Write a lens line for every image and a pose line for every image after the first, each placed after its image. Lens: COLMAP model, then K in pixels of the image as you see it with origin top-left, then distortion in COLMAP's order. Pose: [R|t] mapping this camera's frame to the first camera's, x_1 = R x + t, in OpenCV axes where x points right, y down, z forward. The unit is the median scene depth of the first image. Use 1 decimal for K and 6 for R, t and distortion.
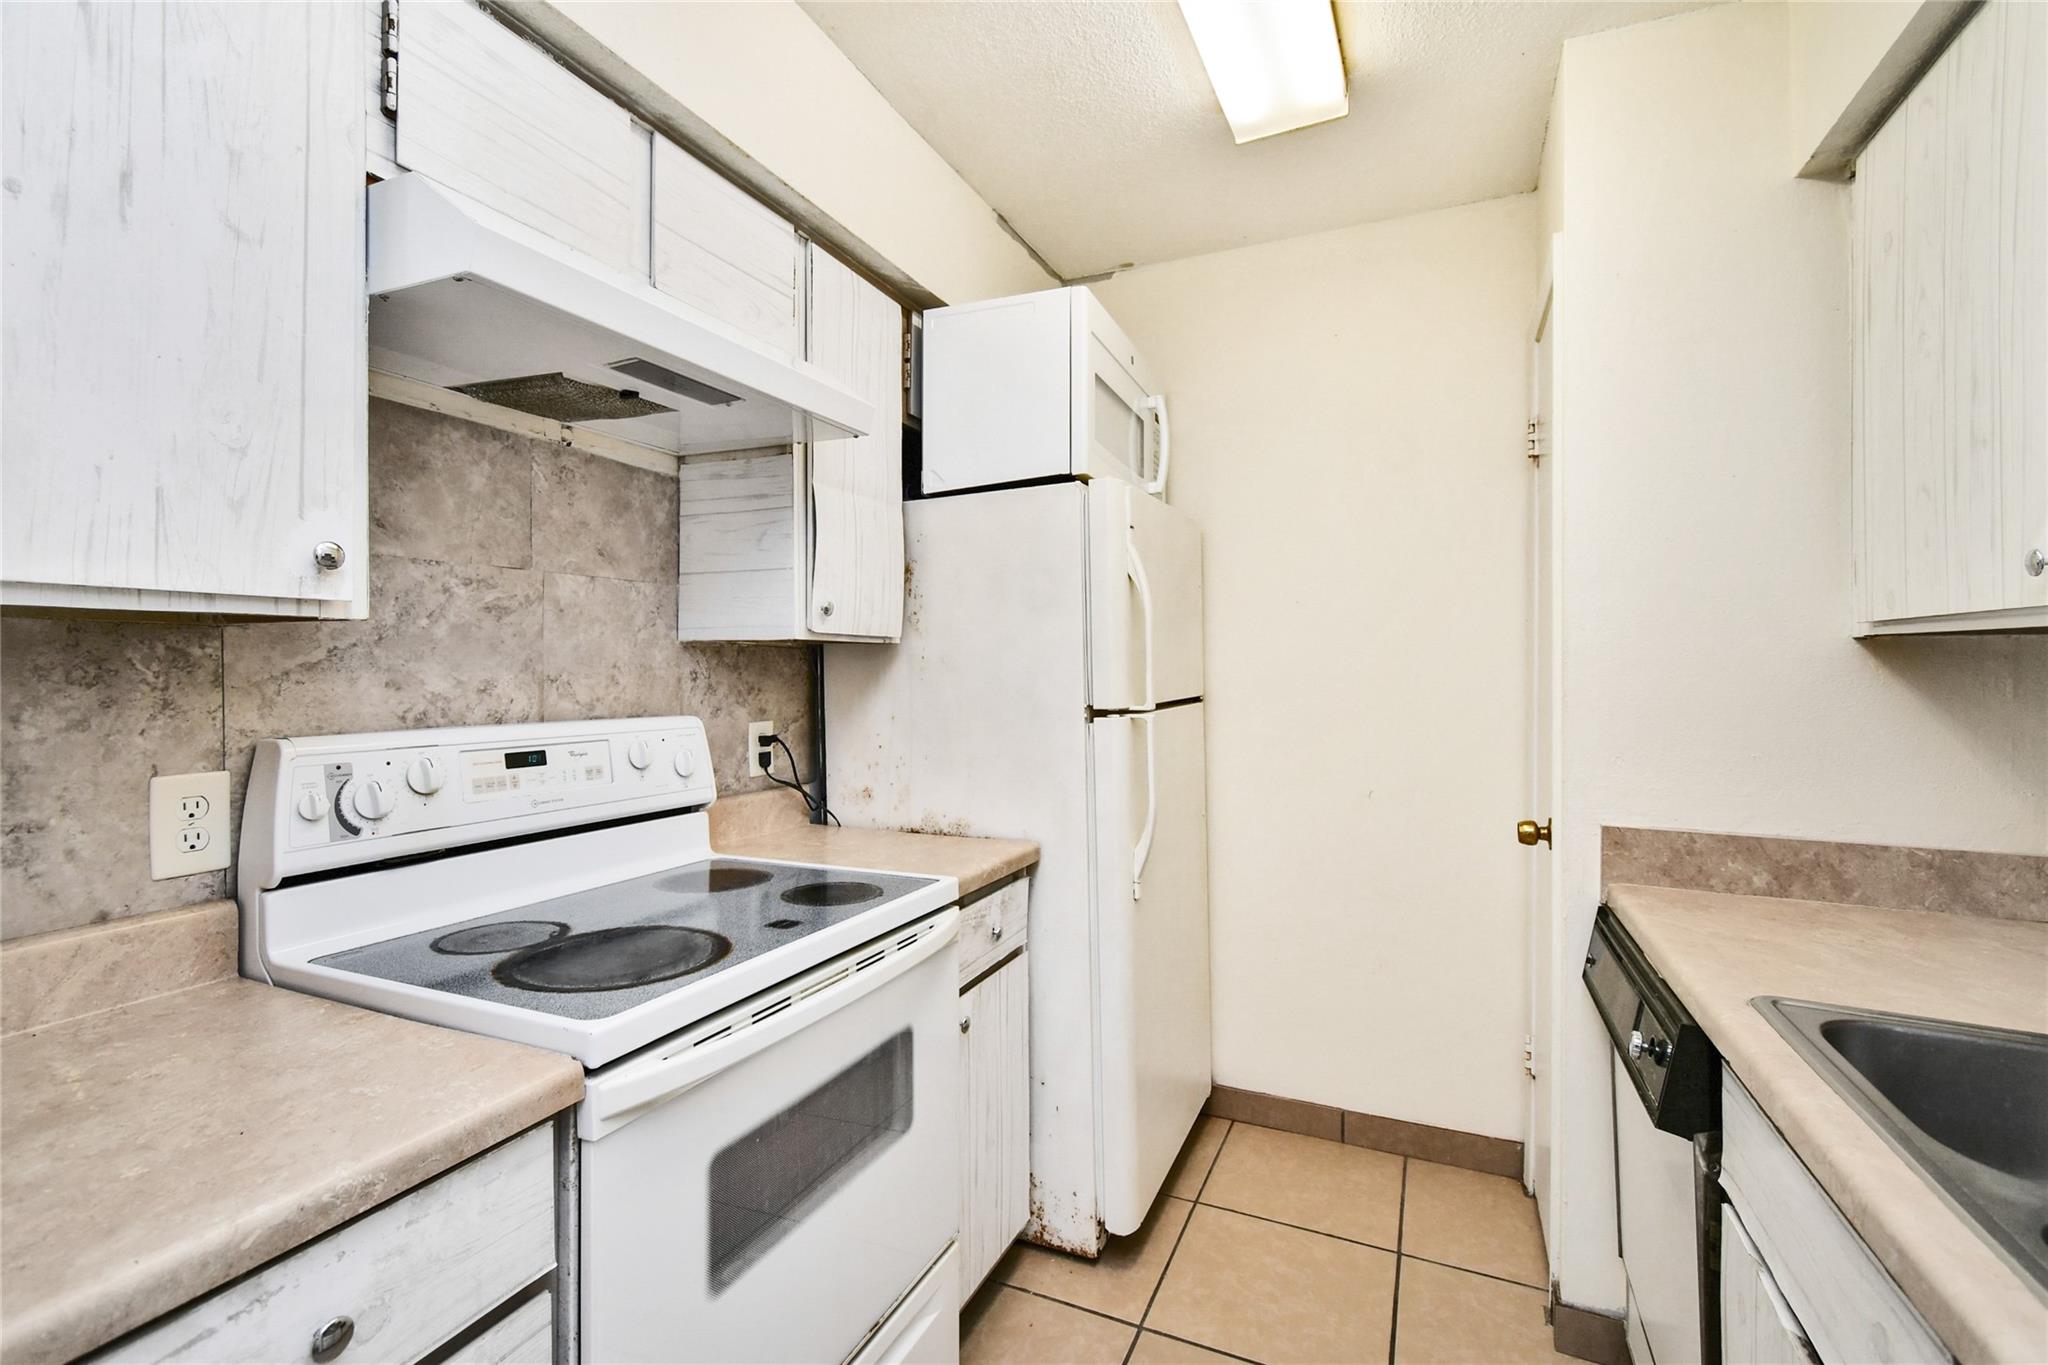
lens RADIAL K [[912.0, 0, 1018.1], [0, 912.0, 672.9], [0, 0, 1]] dist [0.004447, -0.004332]
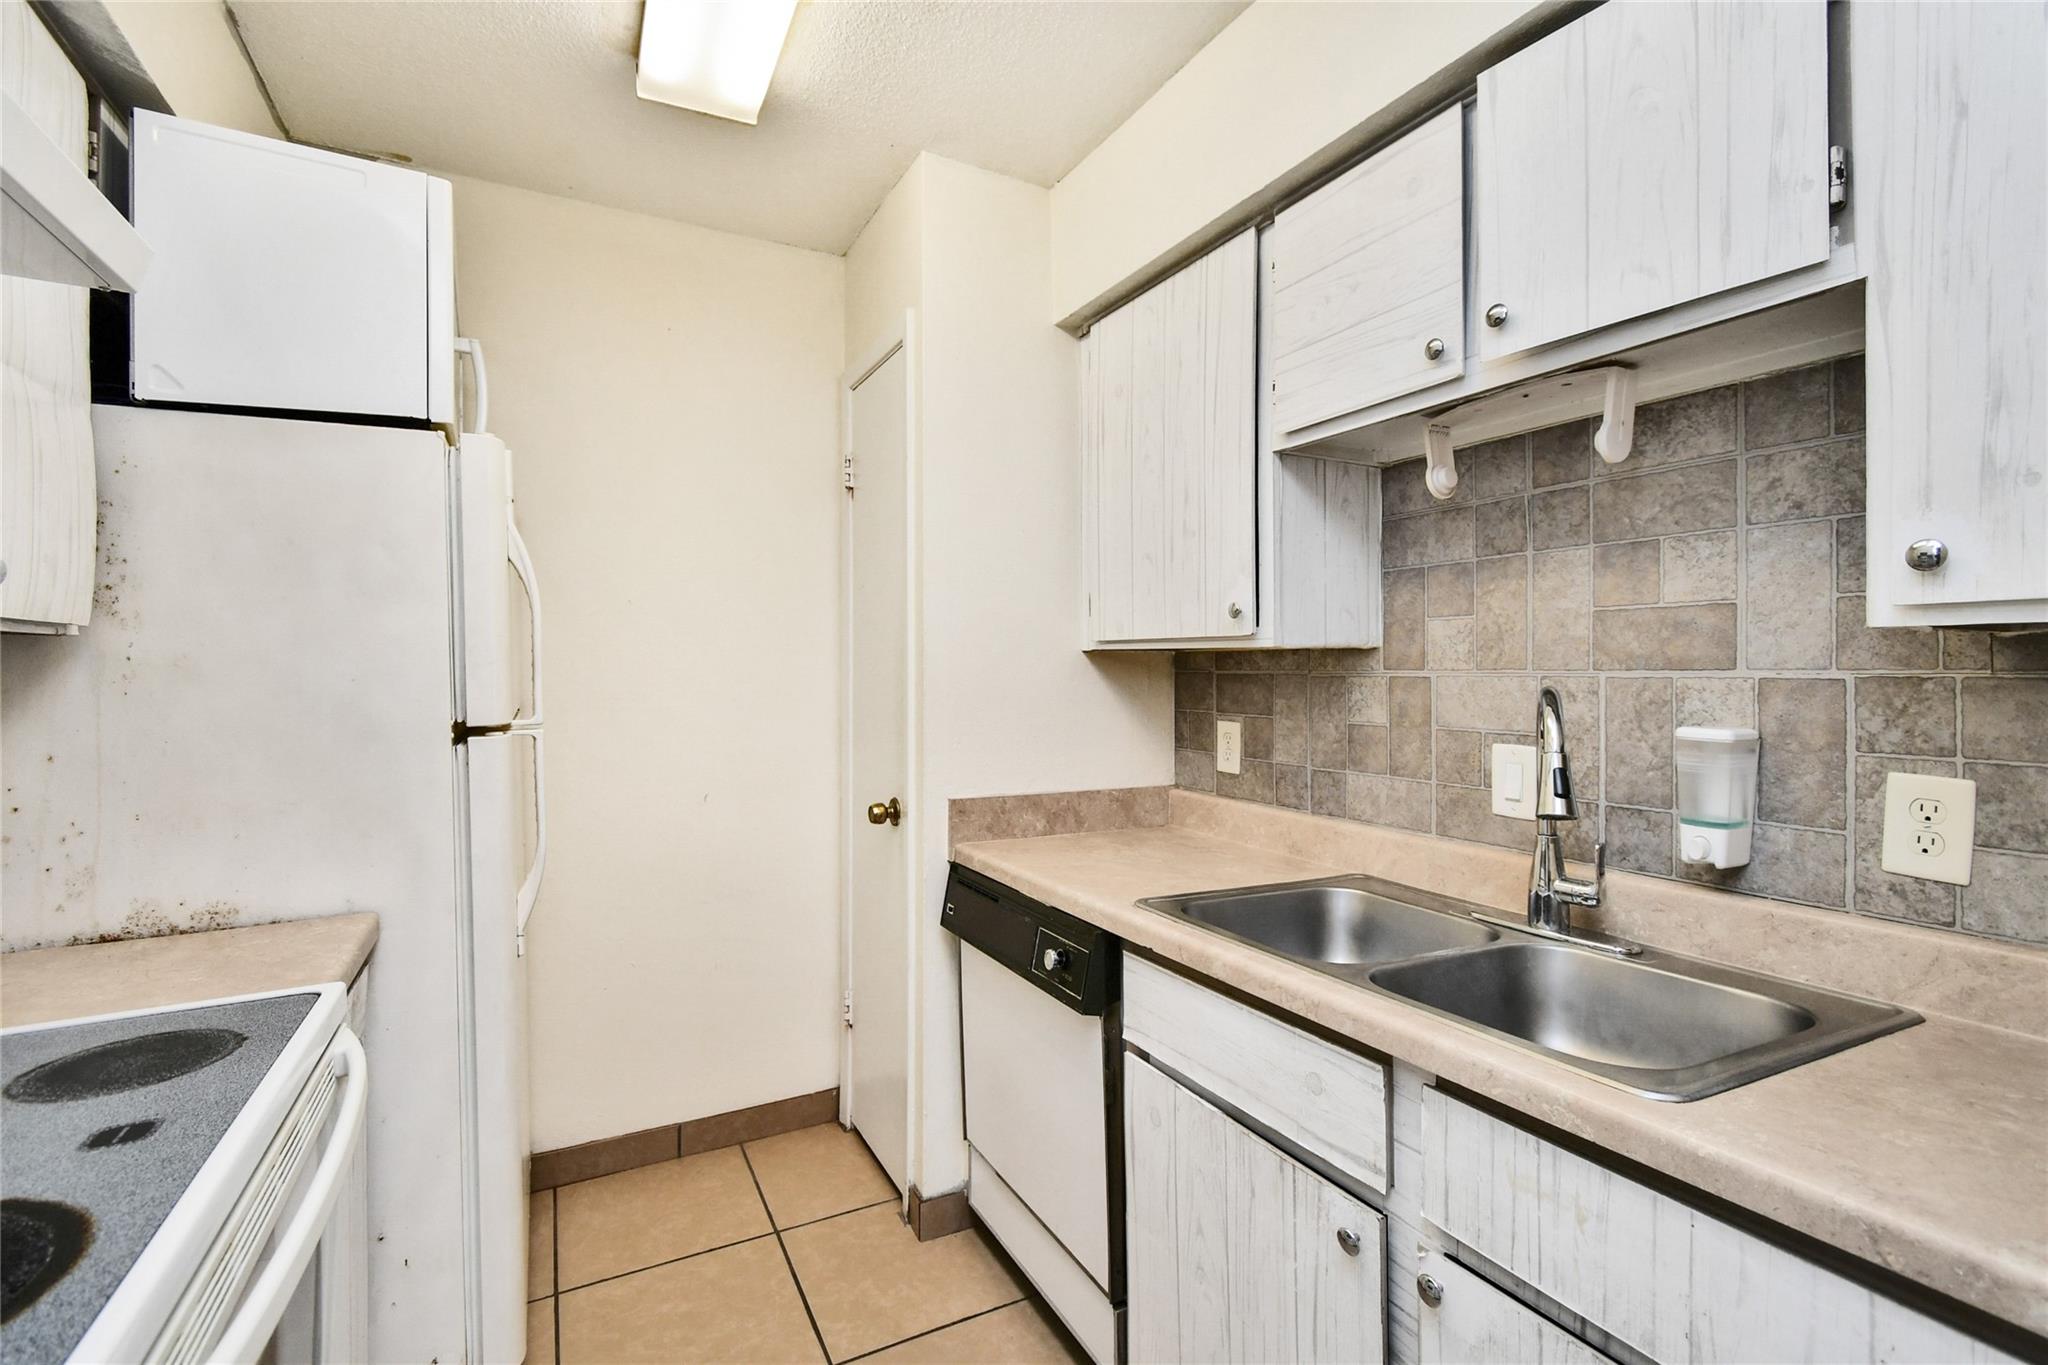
lens RADIAL K [[912.0, 0, 1018.1], [0, 912.0, 672.9], [0, 0, 1]] dist [0.004447, -0.004332]
pose [[0.611529, -0.005341, 0.791204, -0.253025], [0.005193, 0.999983, 0.002736, -0.006468], [-0.791205, 0.002435, 0.611546, 0.149575]]
